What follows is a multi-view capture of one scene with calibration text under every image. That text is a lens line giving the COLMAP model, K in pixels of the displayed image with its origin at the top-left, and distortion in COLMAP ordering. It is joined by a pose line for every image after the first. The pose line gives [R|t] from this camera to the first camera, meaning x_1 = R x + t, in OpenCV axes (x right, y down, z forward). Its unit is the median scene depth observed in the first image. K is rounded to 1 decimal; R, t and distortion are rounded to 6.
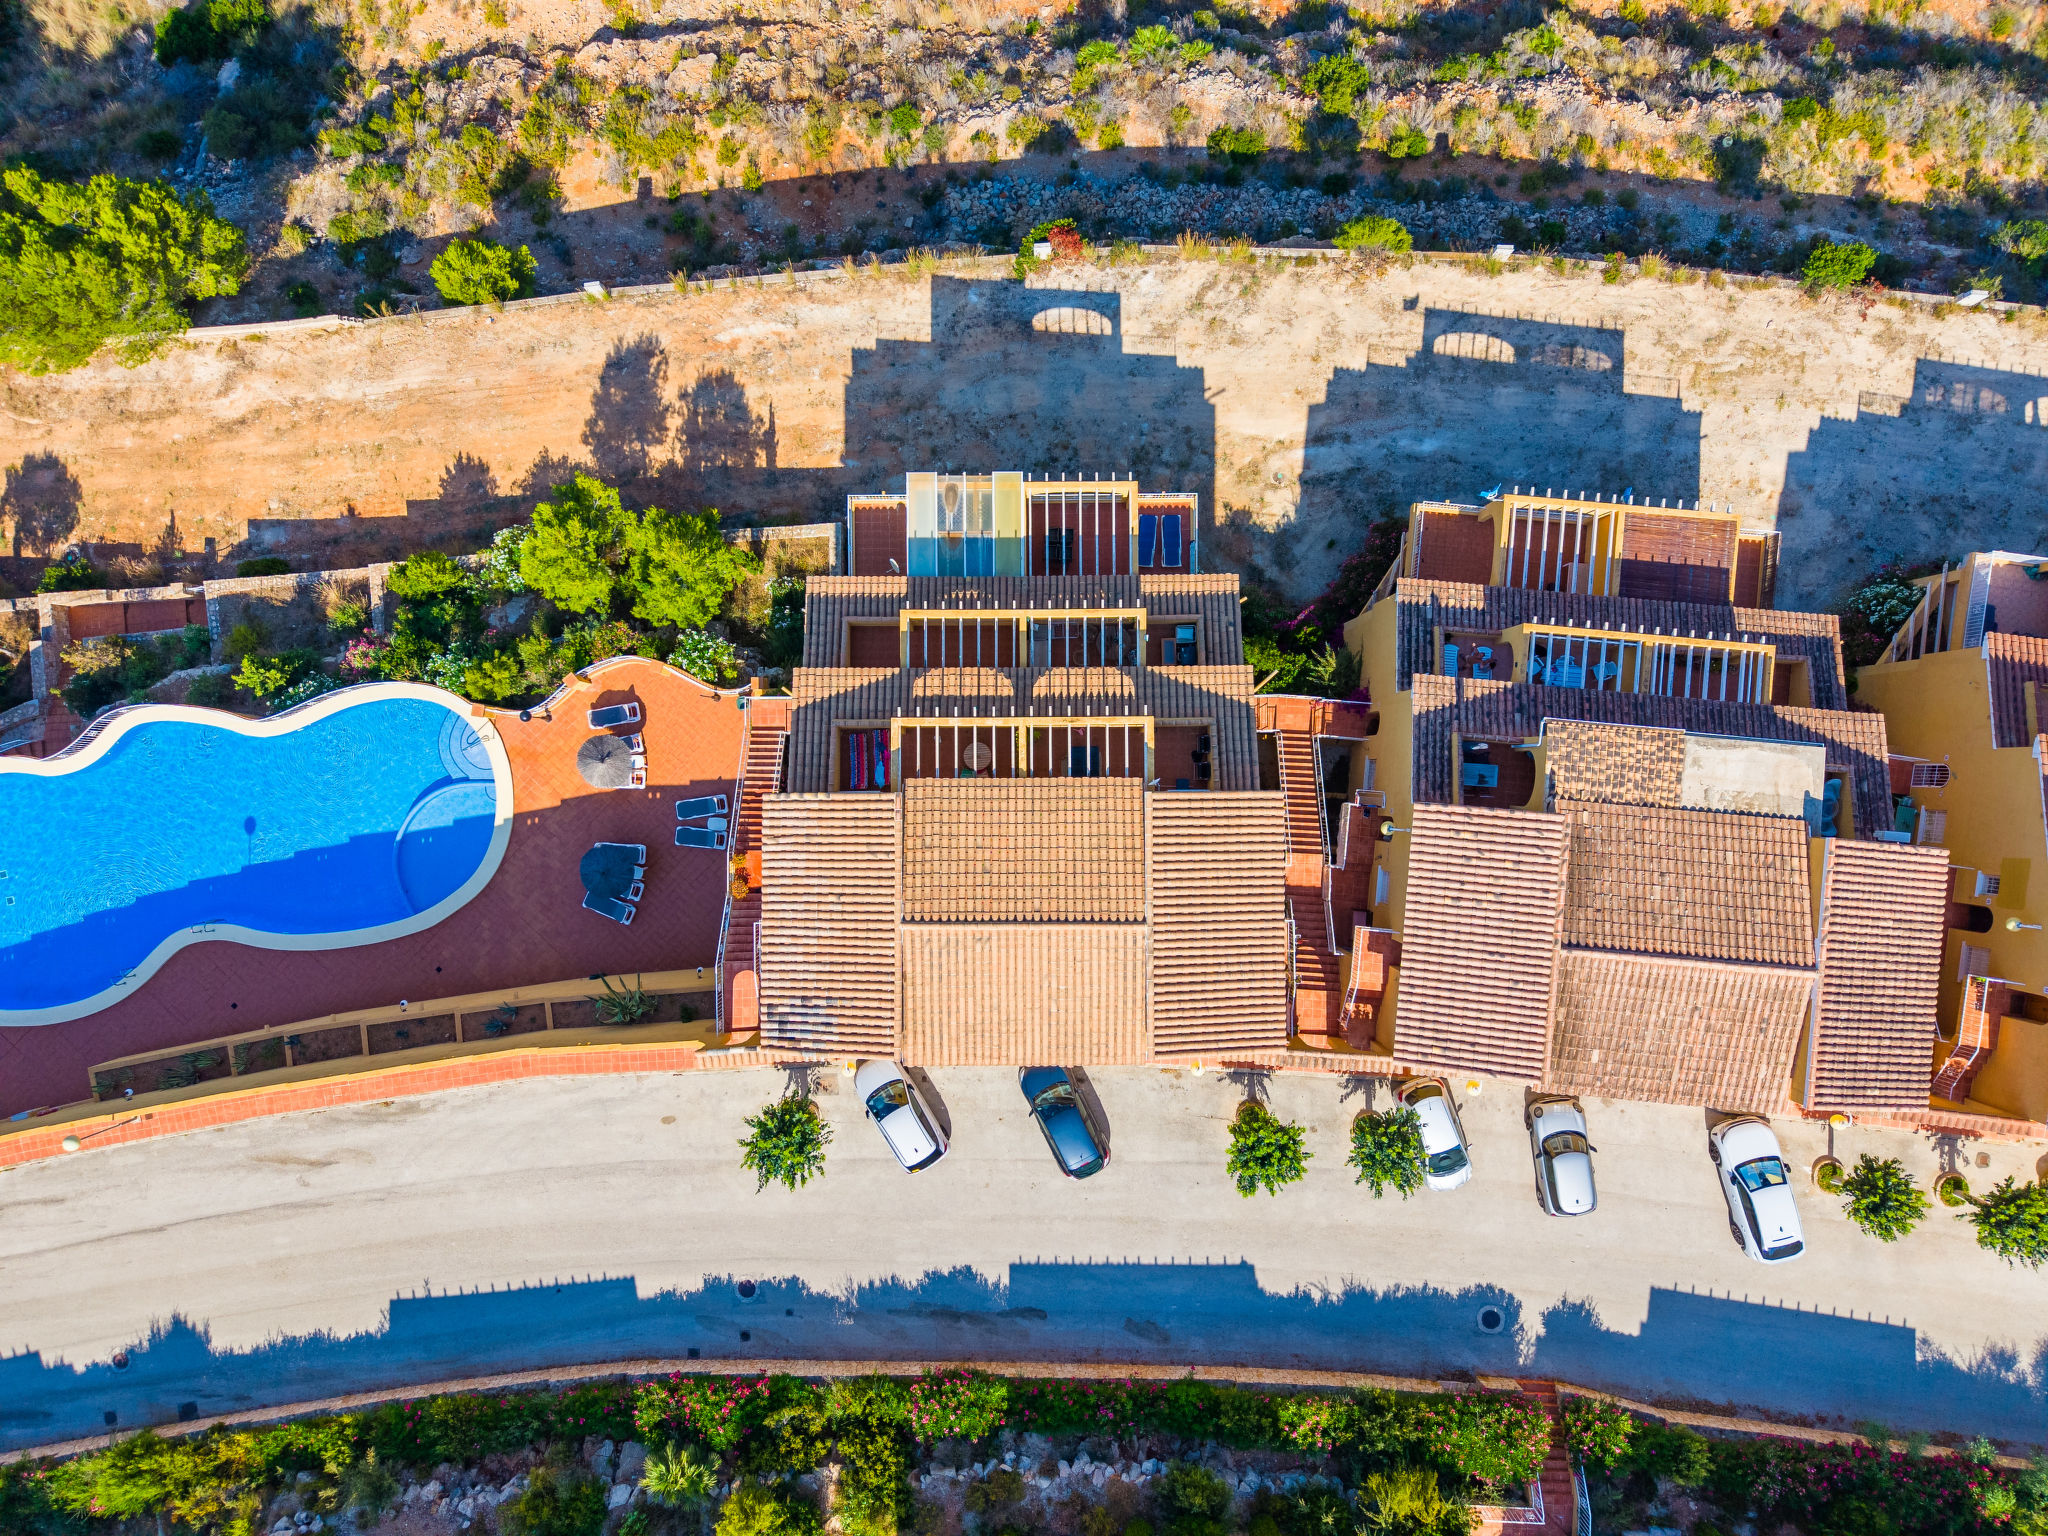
lens RADIAL K [[1389.7, 0, 1024.0], [0, 1389.7, 768.0], [0, 0, 1]] dist [0.009564, 0.002018]
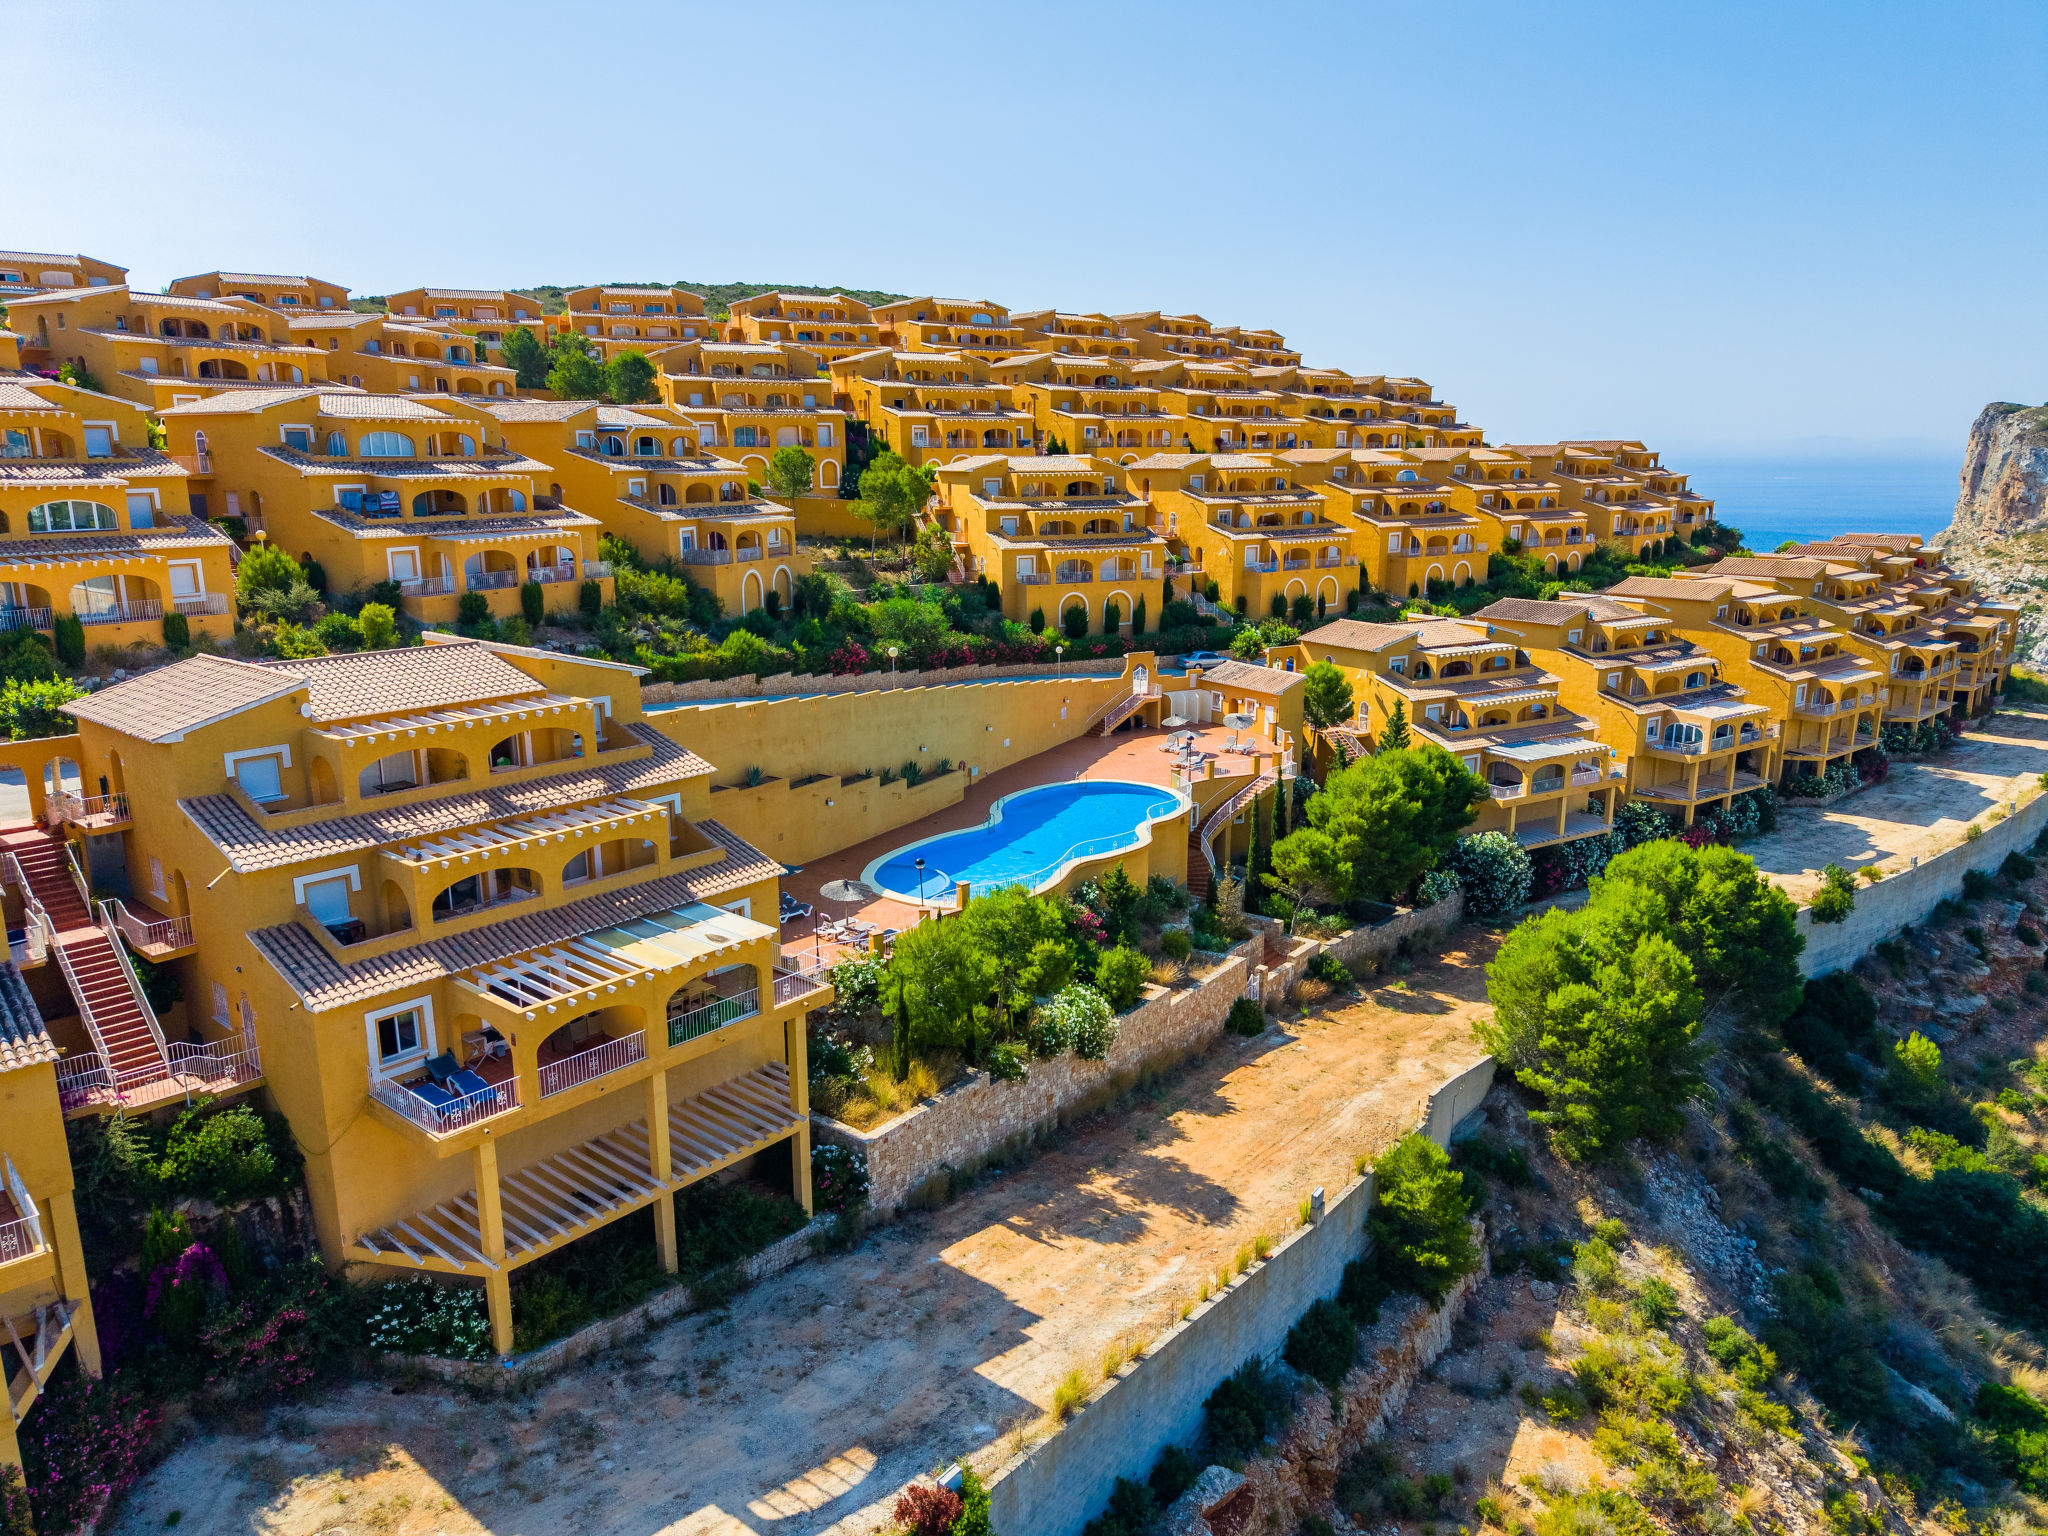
lens RADIAL K [[1357.7, 0, 1030.2], [0, 1357.7, 815.4], [0, 0, 1]] dist [0.070362, -0.076485]
pose [[-0.648622, 0.212304, -0.730901, 0.316402], [-0.761006, -0.164973, 0.627418, -0.666593], [0.012624, 0.963177, 0.268570, 0.567918]]
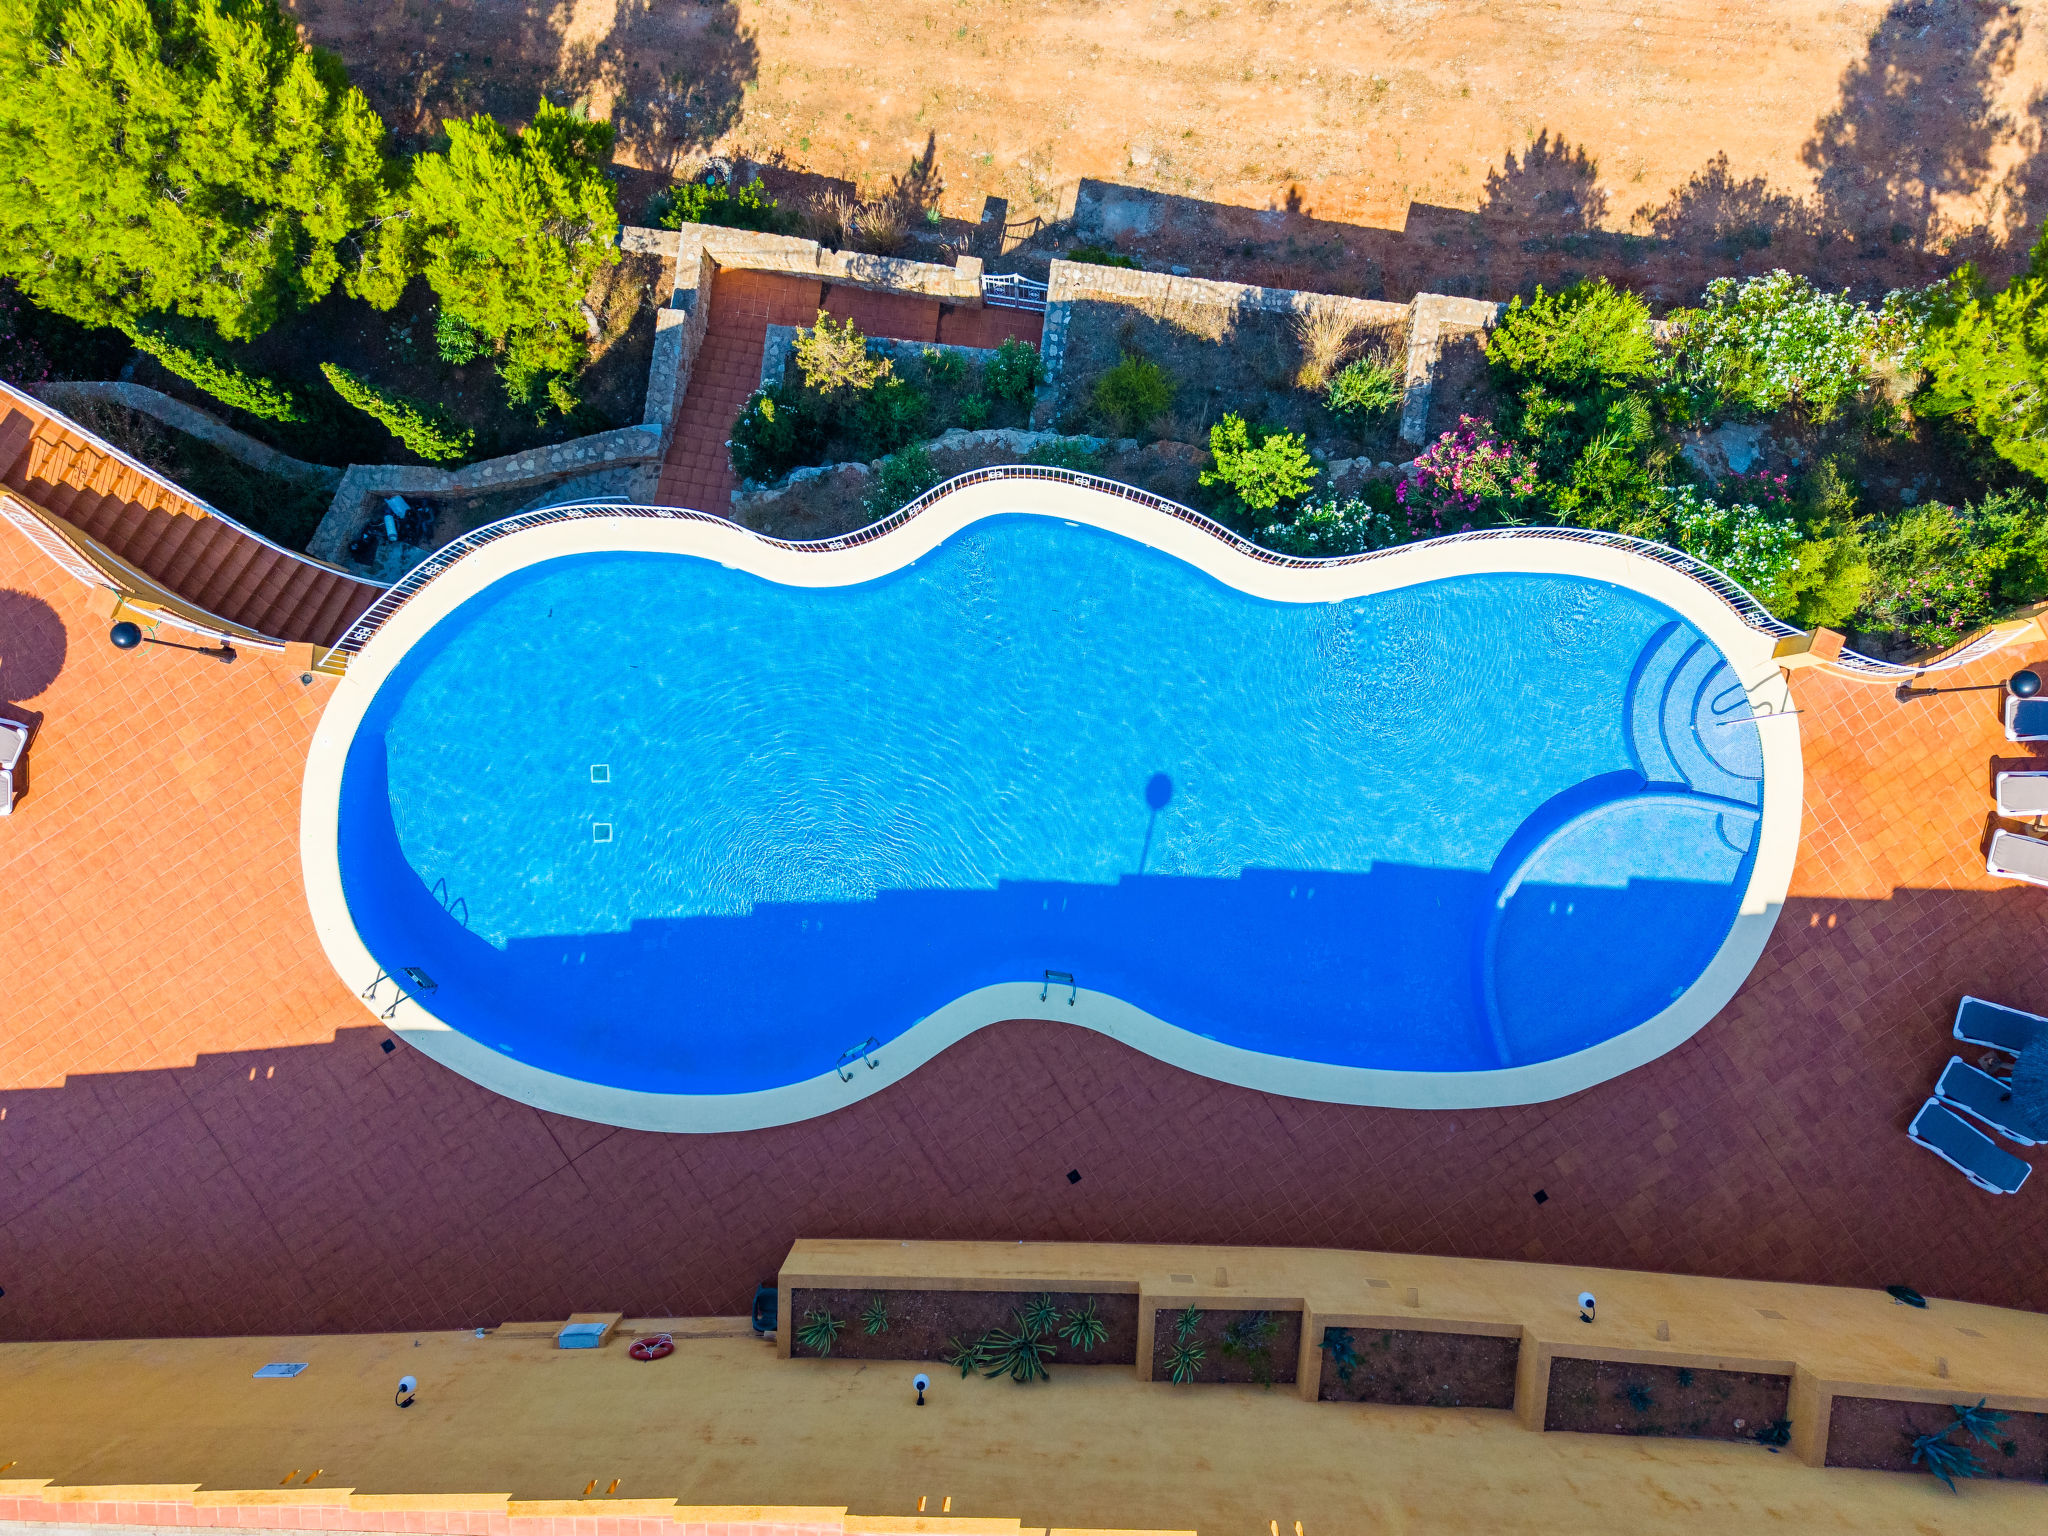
lens RADIAL K [[1389.7, 0, 1024.0], [0, 1389.7, 768.0], [0, 0, 1]] dist [0.009564, 0.002018]
pose [[0.976996, 0.213049, 0.009420, -0.551596], [-0.212966, 0.977017, -0.009097, 0.045464], [-0.011142, 0.006882, 0.999914, 0.501963]]
